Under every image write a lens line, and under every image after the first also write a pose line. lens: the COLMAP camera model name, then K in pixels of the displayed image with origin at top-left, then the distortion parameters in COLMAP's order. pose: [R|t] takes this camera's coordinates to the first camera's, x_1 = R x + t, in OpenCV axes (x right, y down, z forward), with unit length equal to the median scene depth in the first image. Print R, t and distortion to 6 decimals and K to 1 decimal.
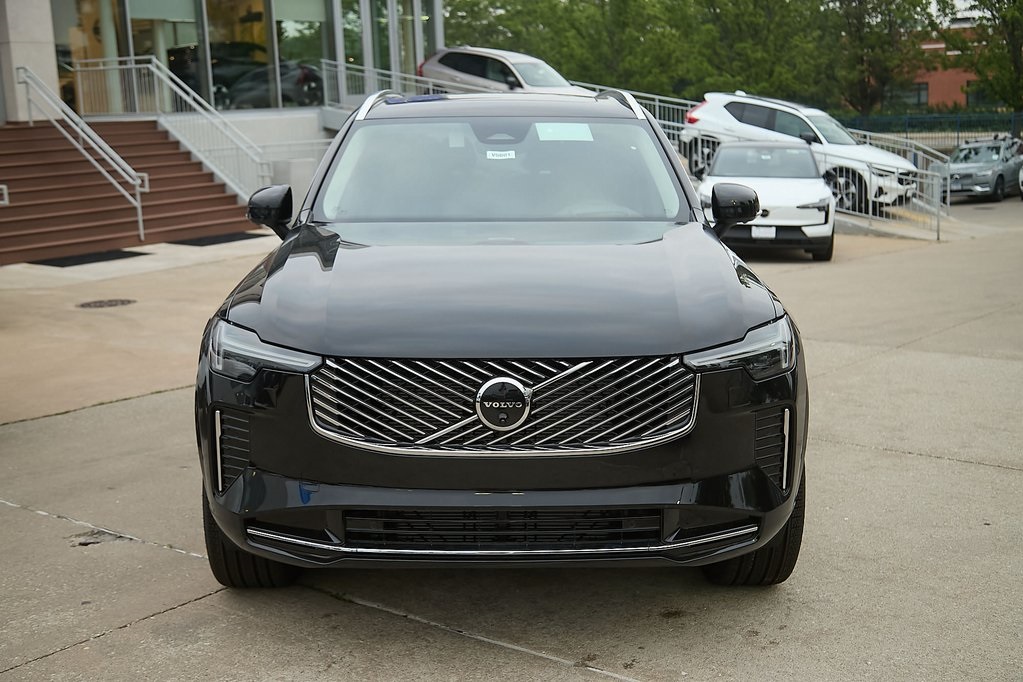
lens RADIAL K [[1310.3, 0, 511.5], [0, 1310.3, 341.0], [0, 0, 1]] dist [-0.012951, 0.014842]
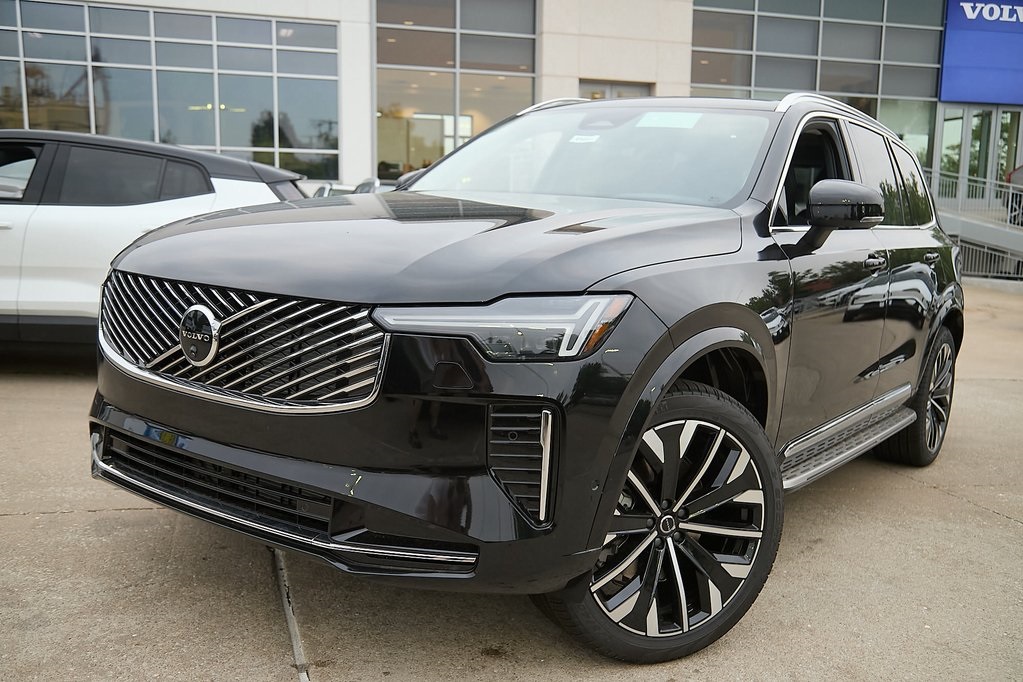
lens RADIAL K [[964.9, 0, 511.5], [0, 964.9, 341.0], [0, 0, 1]] dist [0.002061, 0.025222]
pose [[0.807629, 0.129053, -0.575396, 0.525864], [-0.159763, 0.987151, -0.002840, 0.019399], [0.567637, 0.094220, 0.817870, 0.574268]]
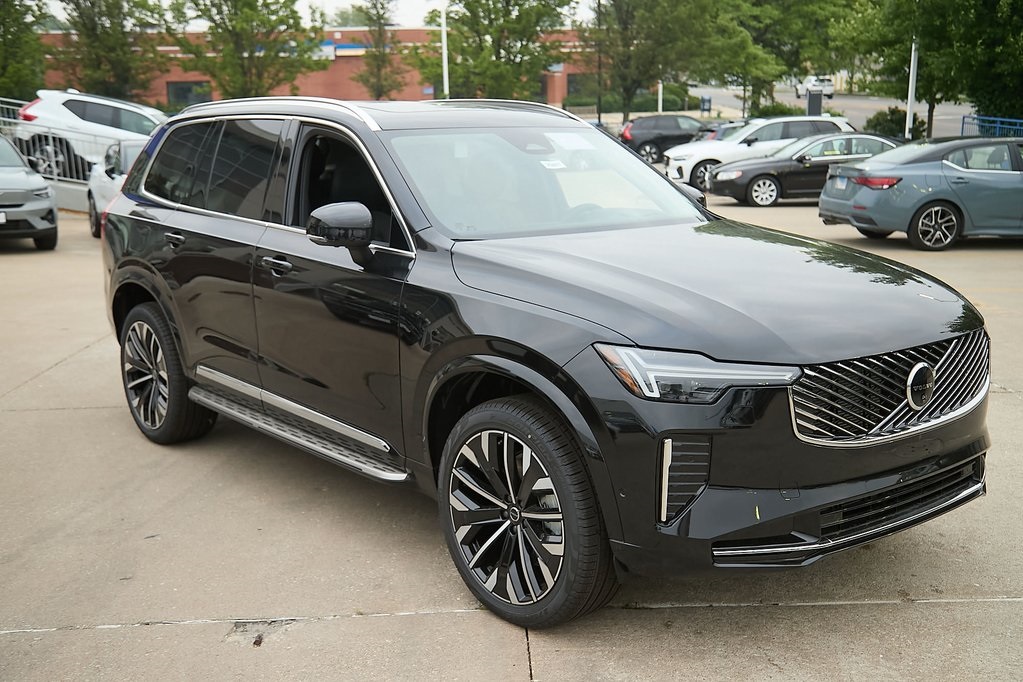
lens RADIAL K [[1167.7, 0, 511.5], [0, 1167.7, 341.0], [0, 0, 1]] dist [0.020007, 0.040029]
pose [[0.749873, -0.117152, 0.651126, -0.909981], [0.101752, 0.992909, 0.061463, -0.087631], [-0.653710, 0.020163, 0.756477, 0.450081]]
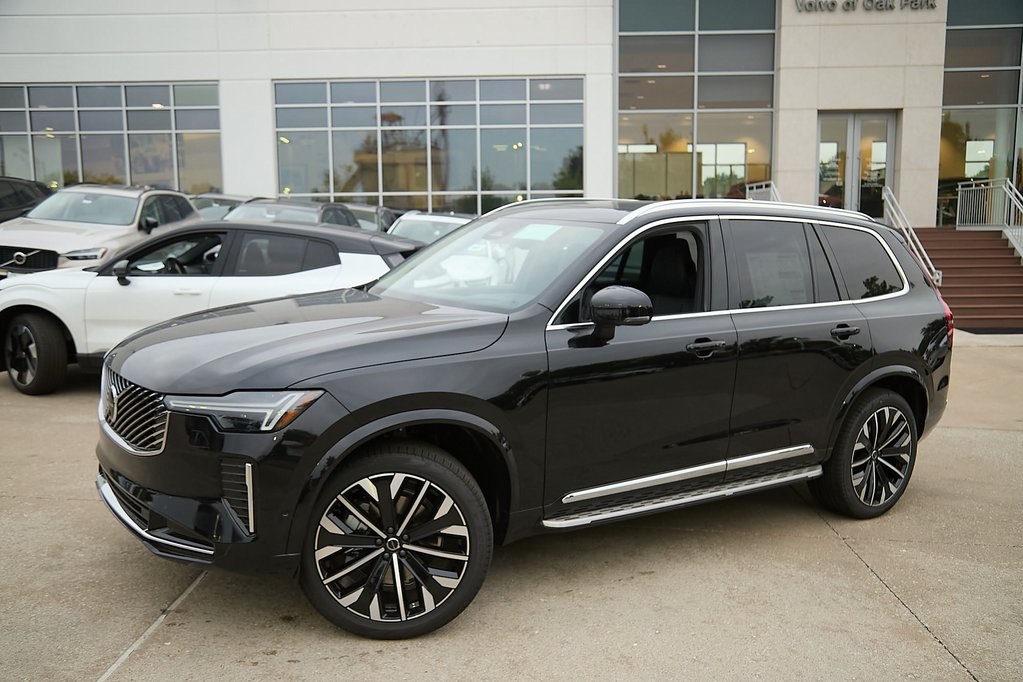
lens RADIAL K [[936.6, 0, 511.5], [0, 936.6, 341.0], [0, 0, 1]] dist [-0.007903, 0.017131]
pose [[0.561105, 0.135764, -0.816535, 1.063033], [-0.173102, 0.983892, 0.044638, -0.141083], [0.809442, 0.116297, 0.575568, 0.733286]]
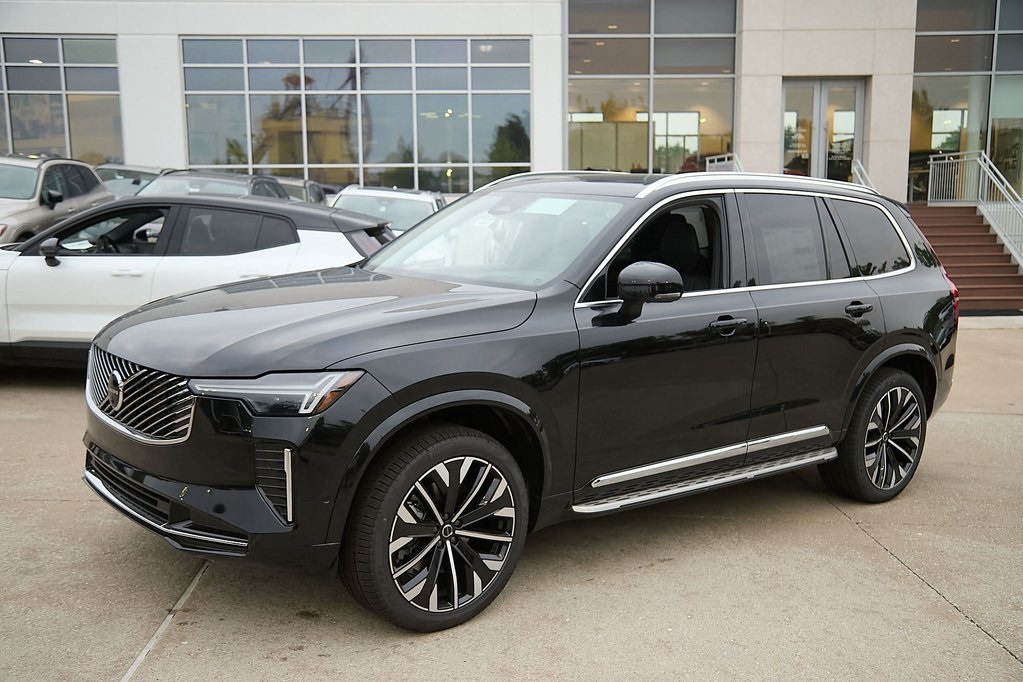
lens RADIAL K [[1039.2, 0, 511.5], [0, 1039.2, 341.0], [0, 0, 1]] dist [0.034337, 0.003018]
pose [[0.623053, 0.138686, -0.769786, 1.055803], [-0.168001, 0.984914, 0.041466, -0.113677], [0.763924, 0.103489, 0.636954, 0.607338]]
